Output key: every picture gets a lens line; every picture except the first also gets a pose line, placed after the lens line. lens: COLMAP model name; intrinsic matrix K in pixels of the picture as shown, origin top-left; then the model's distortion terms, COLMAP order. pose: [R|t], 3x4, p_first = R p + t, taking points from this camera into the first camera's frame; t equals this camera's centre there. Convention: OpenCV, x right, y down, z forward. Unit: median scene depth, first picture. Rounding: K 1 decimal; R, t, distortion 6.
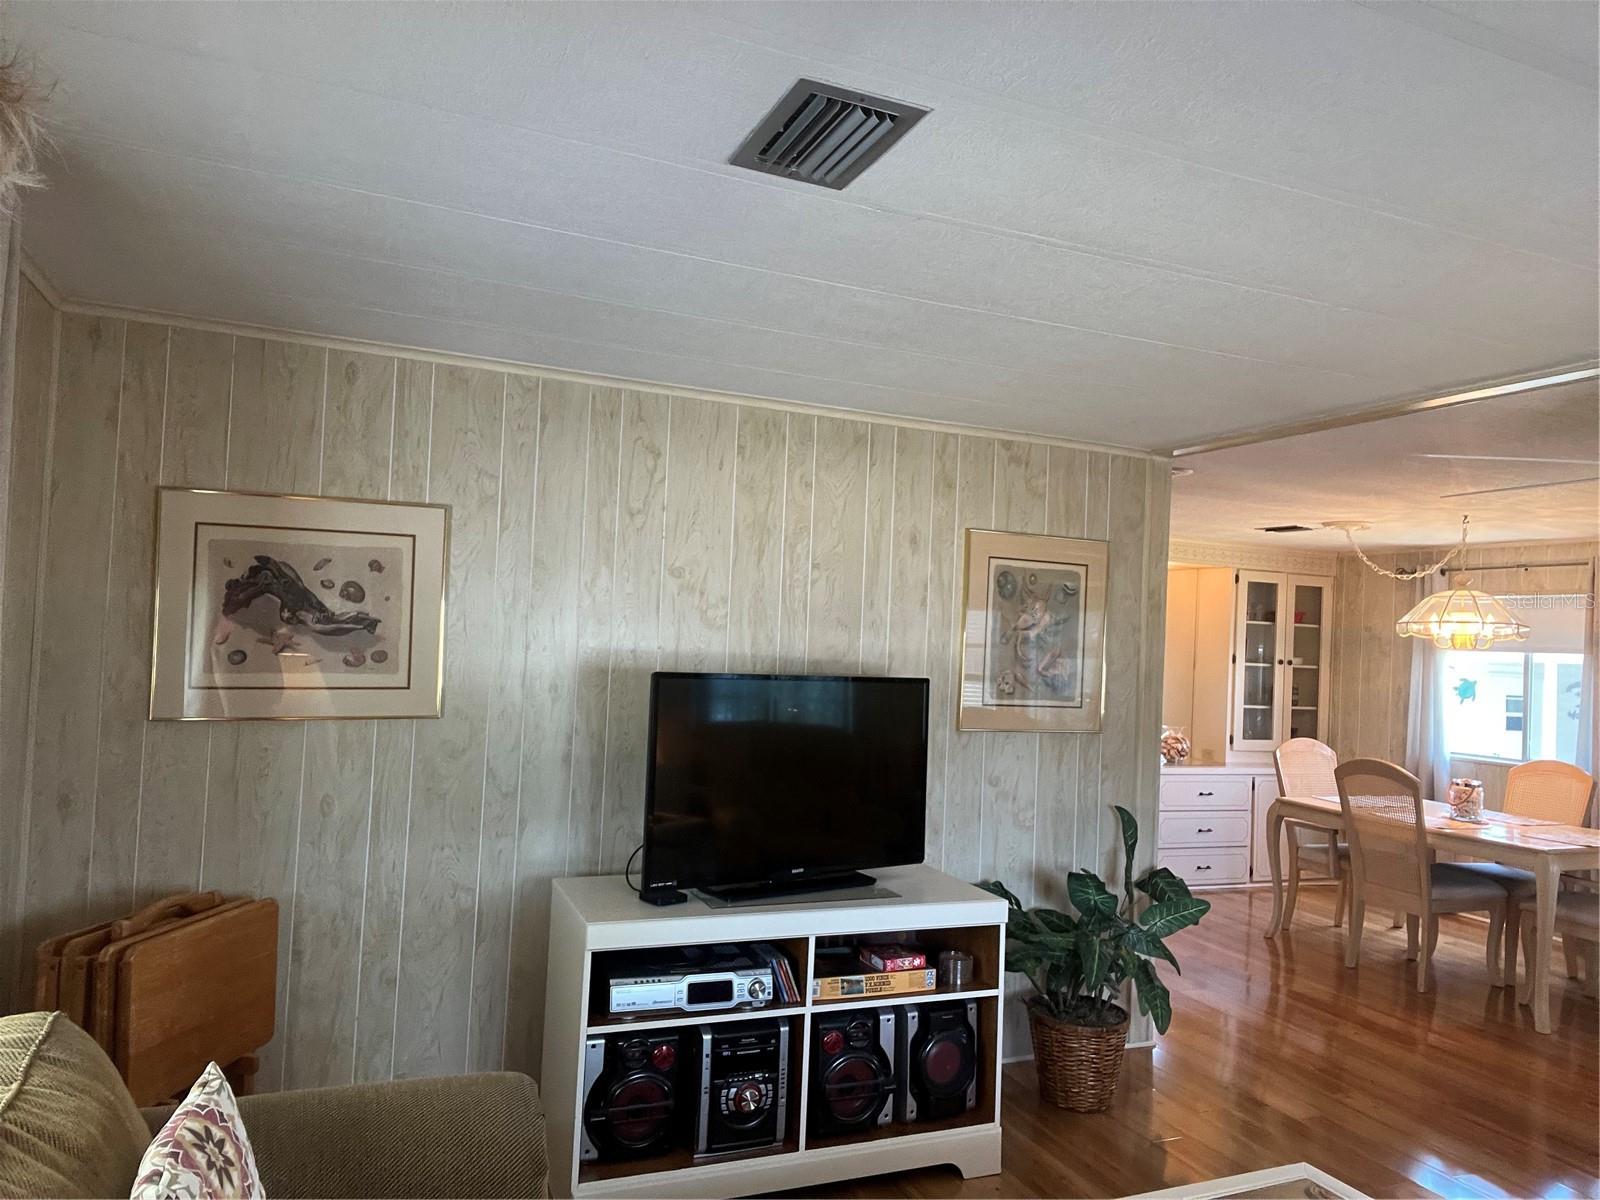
lens RADIAL K [[1072.3, 0, 799.8], [0, 1072.3, 607.2], [0, 0, 1]] dist [0.052407, -0.000004]
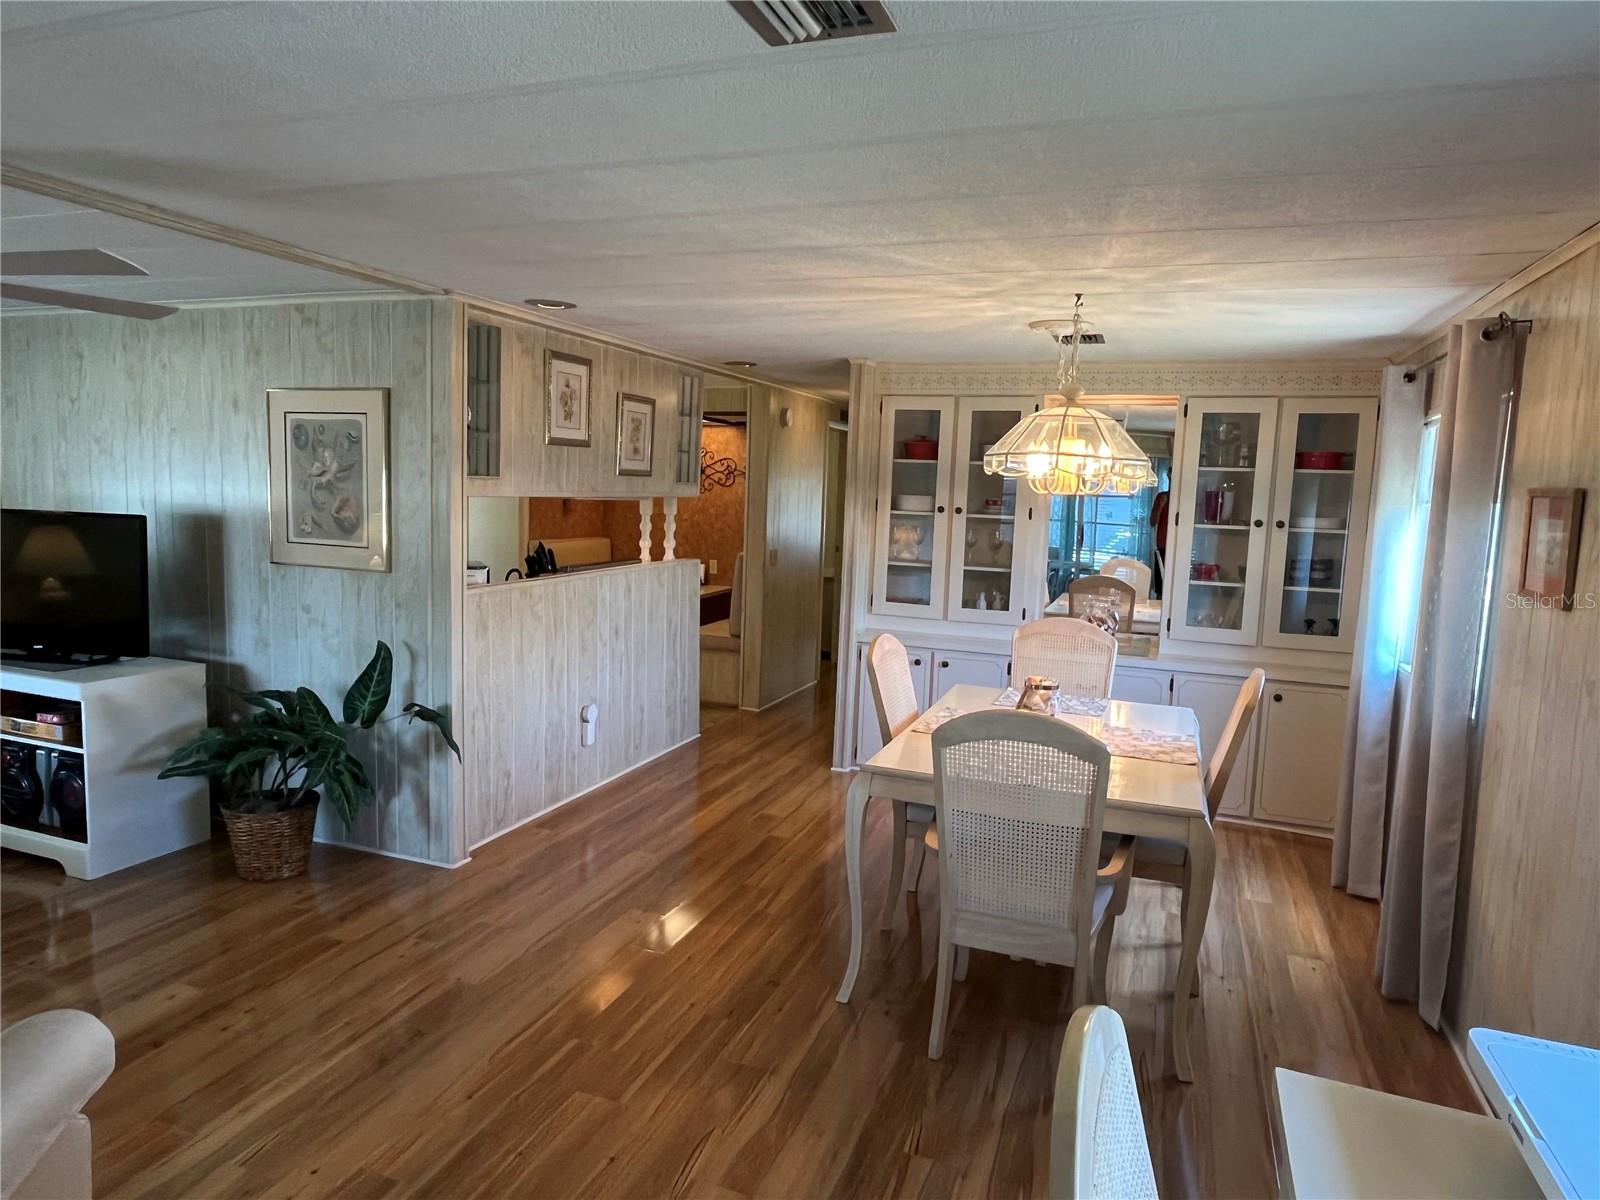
lens RADIAL K [[999.0, 0, 797.2], [0, 999.0, 599.3], [0, 0, 1]] dist [-0.000844, -0.001969]
pose [[0.725839, 0.057220, -0.685481, 1.287383], [0.018803, 0.994511, 0.102926, 0.050738], [0.687608, -0.087597, 0.720779, 0.583590]]
